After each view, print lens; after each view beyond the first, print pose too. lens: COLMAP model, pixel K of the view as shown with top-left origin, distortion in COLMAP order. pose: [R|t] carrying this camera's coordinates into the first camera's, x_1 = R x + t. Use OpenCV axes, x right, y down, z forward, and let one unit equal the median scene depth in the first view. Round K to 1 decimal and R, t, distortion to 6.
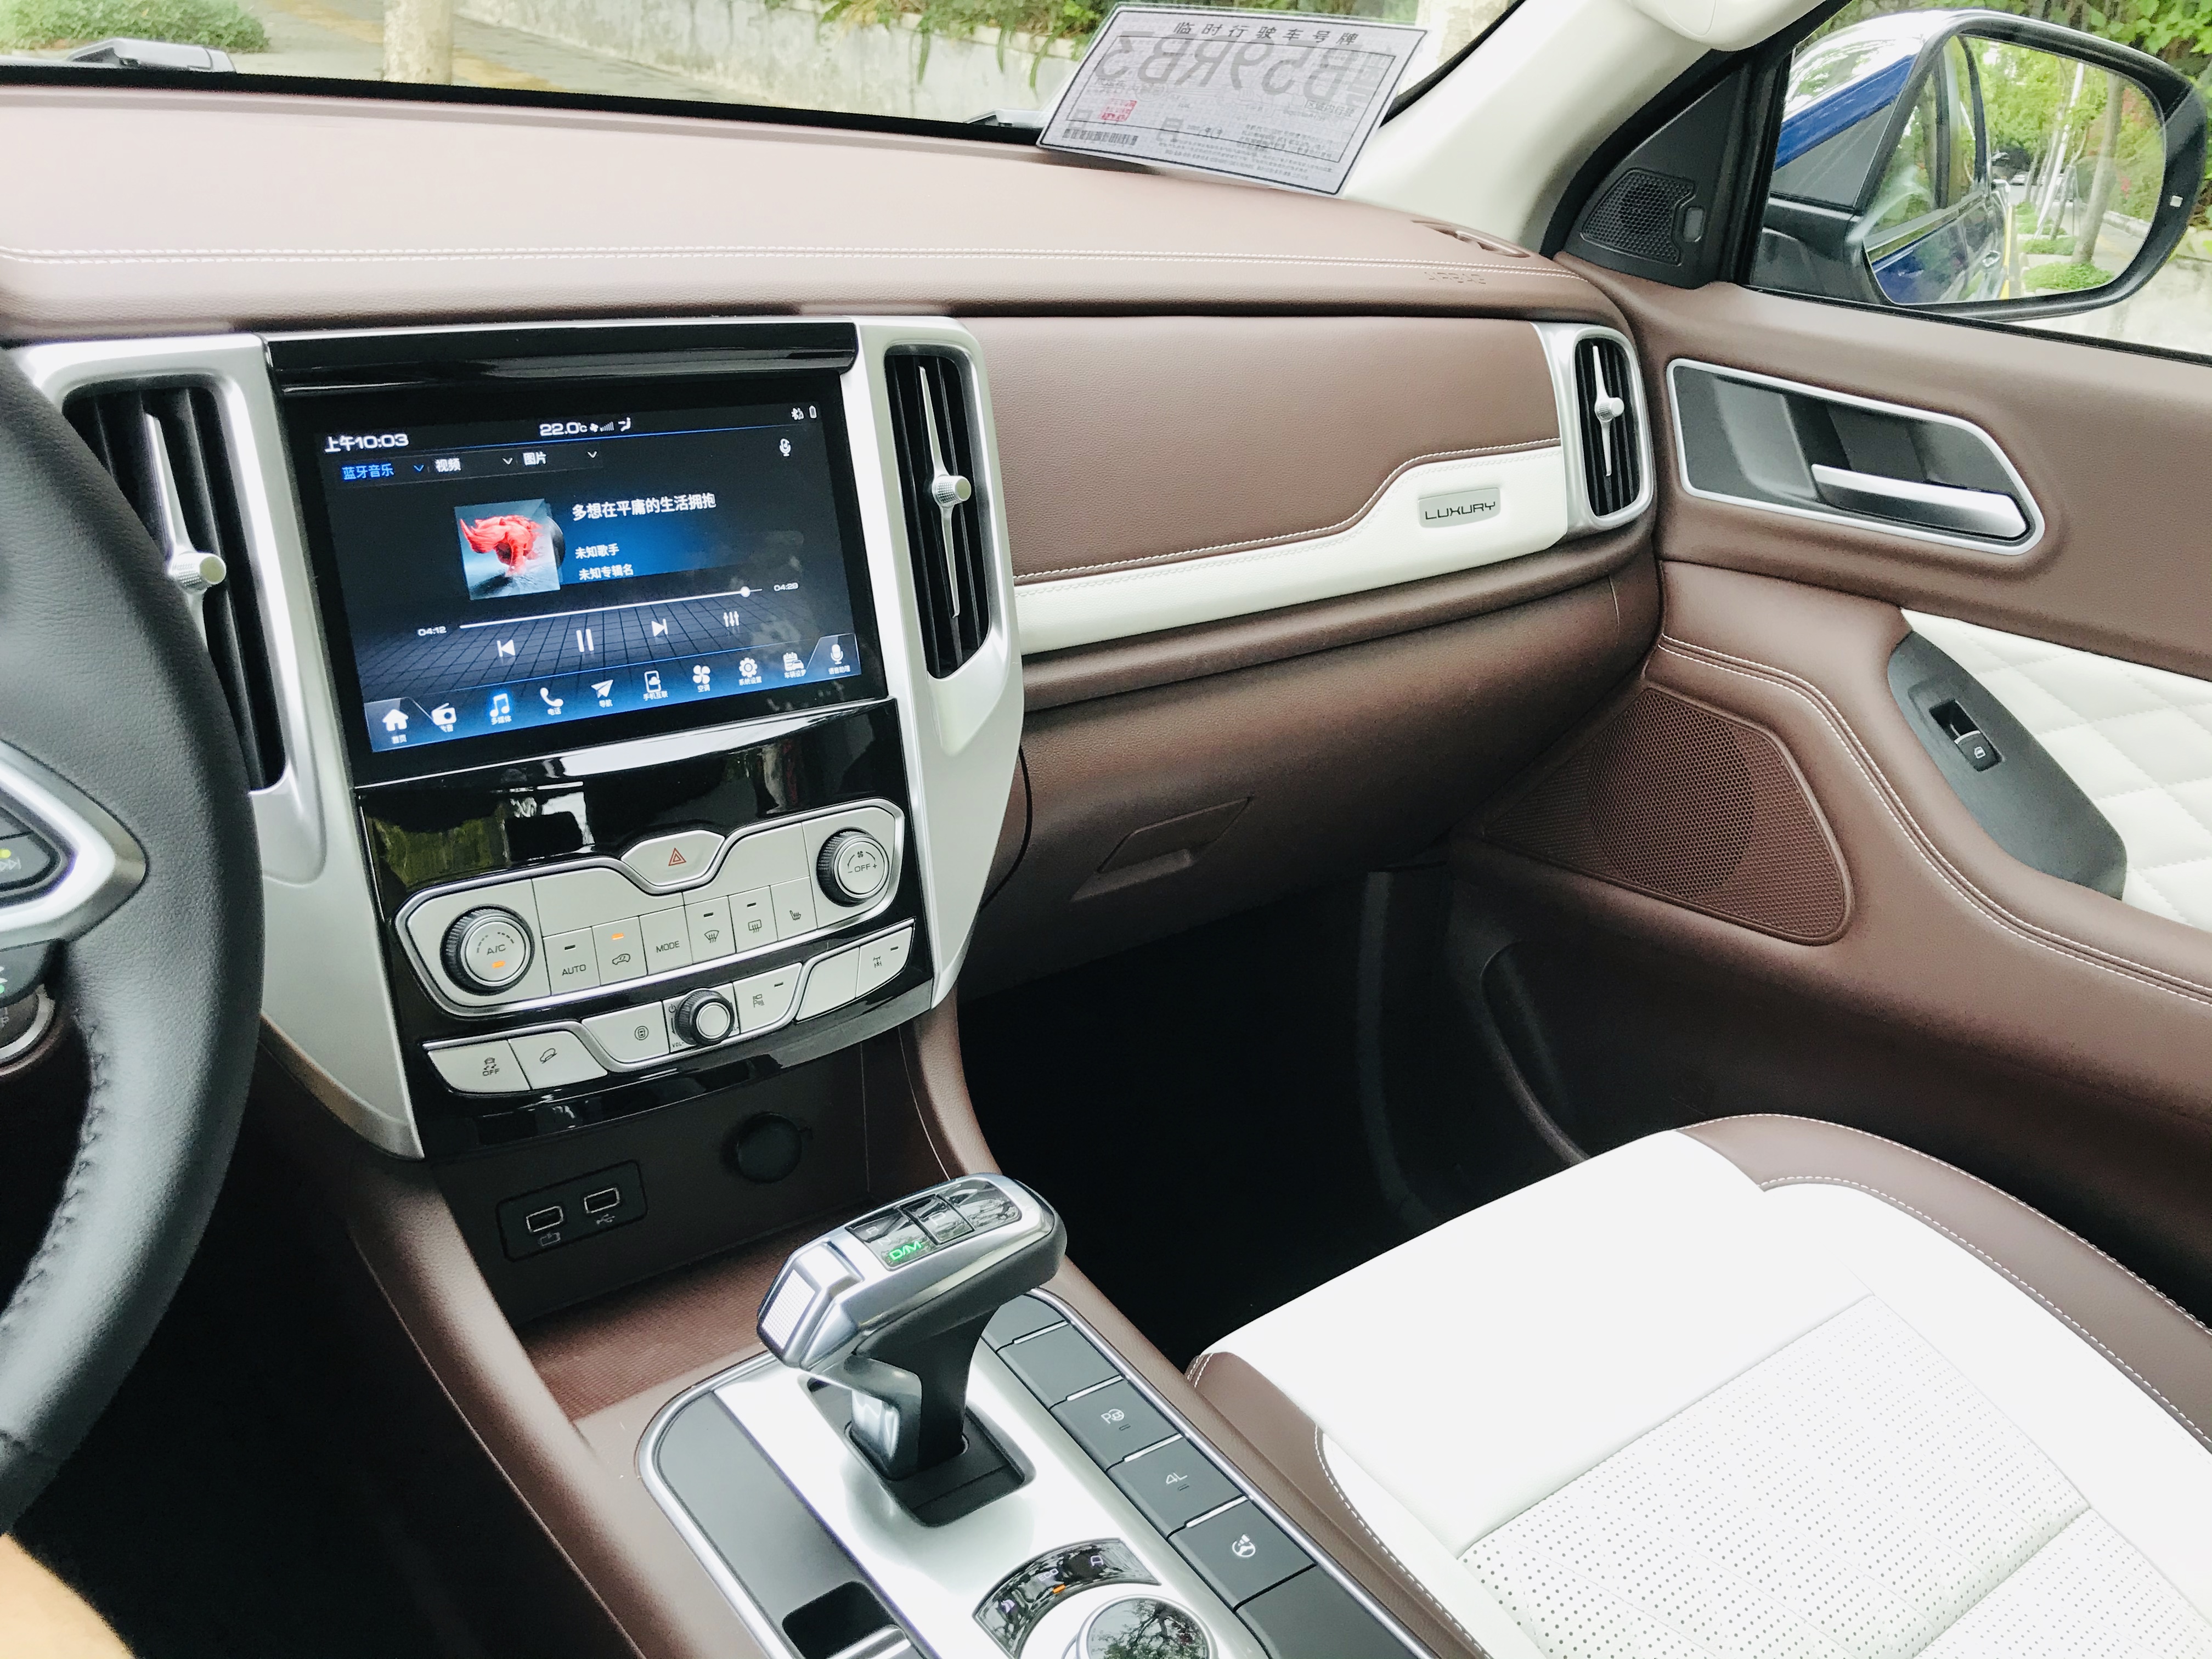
lens RADIAL K [[1852.9, 0, 1106.0], [0, 1852.9, 829.5], [0, 0, 1]] dist [0.039490, 0.000770]
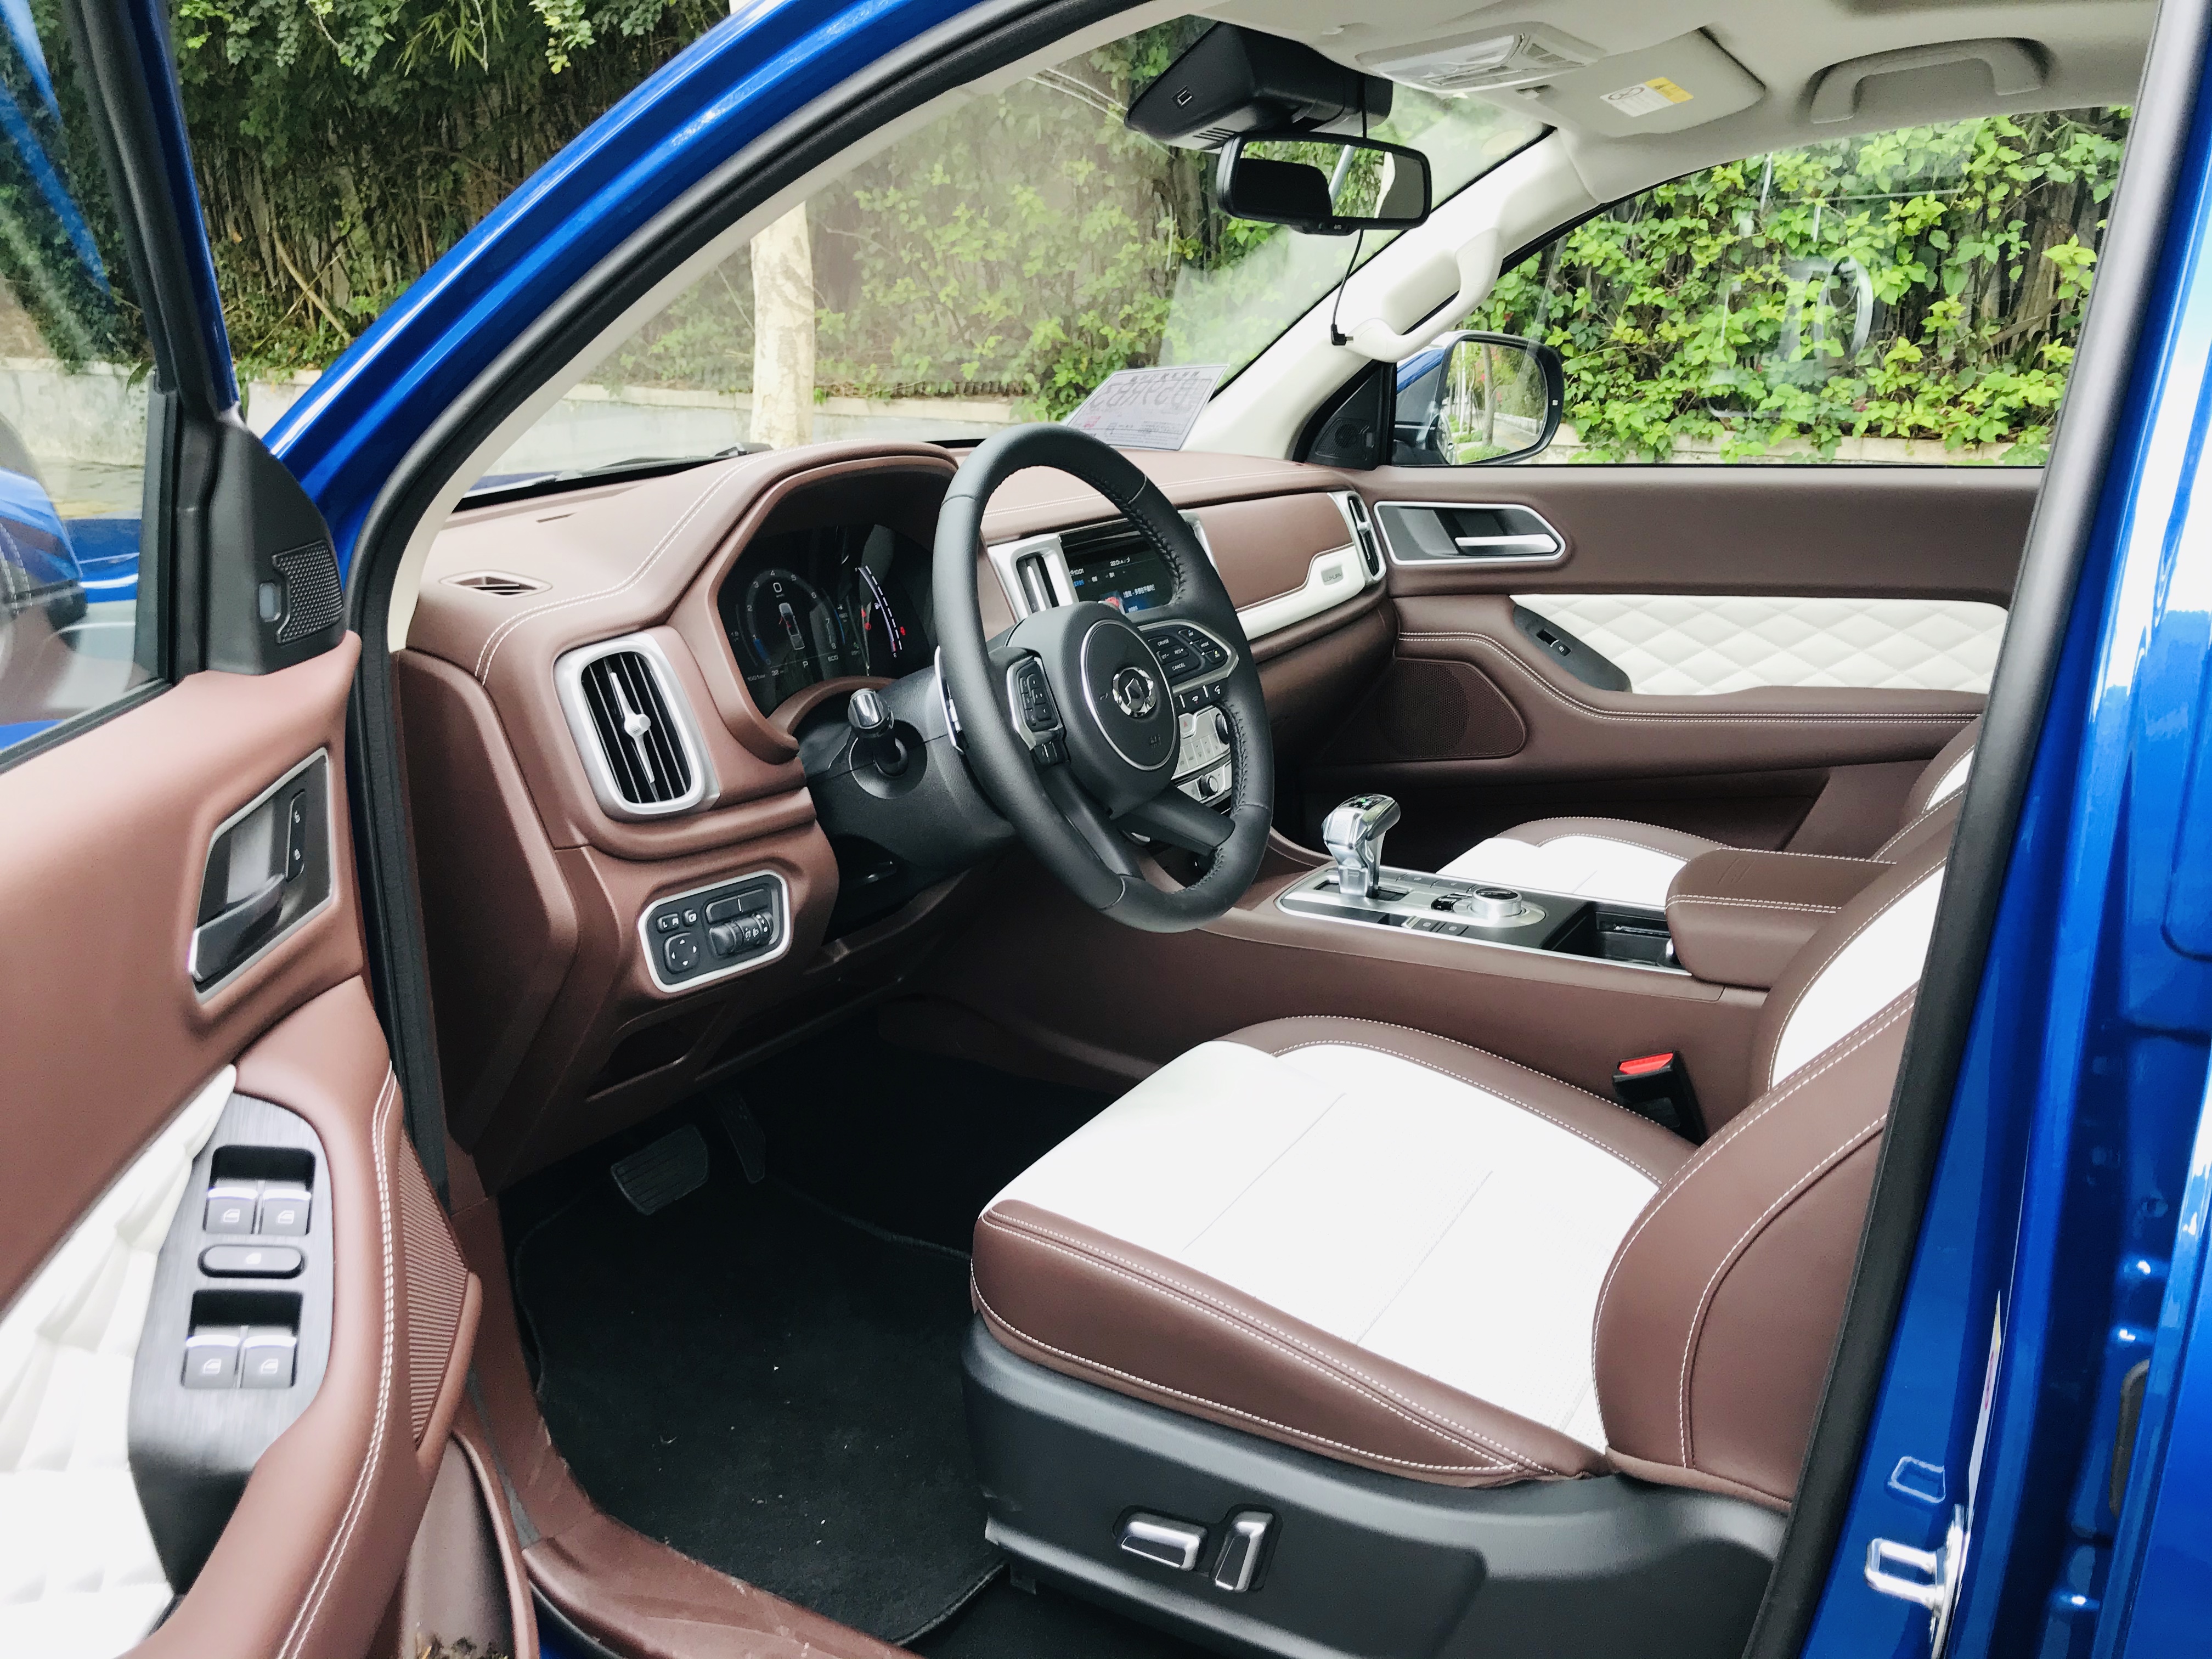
lens RADIAL K [[1802.6, 0, 1106.0], [0, 1802.6, 829.5], [0, 0, 1]] dist [0.076293, -0.001484]
pose [[0.925323, -0.195321, 0.325002, -0.718251], [0.236751, 0.967125, -0.092834, 0.221266], [-0.296185, 0.162846, 0.941146, -0.767499]]
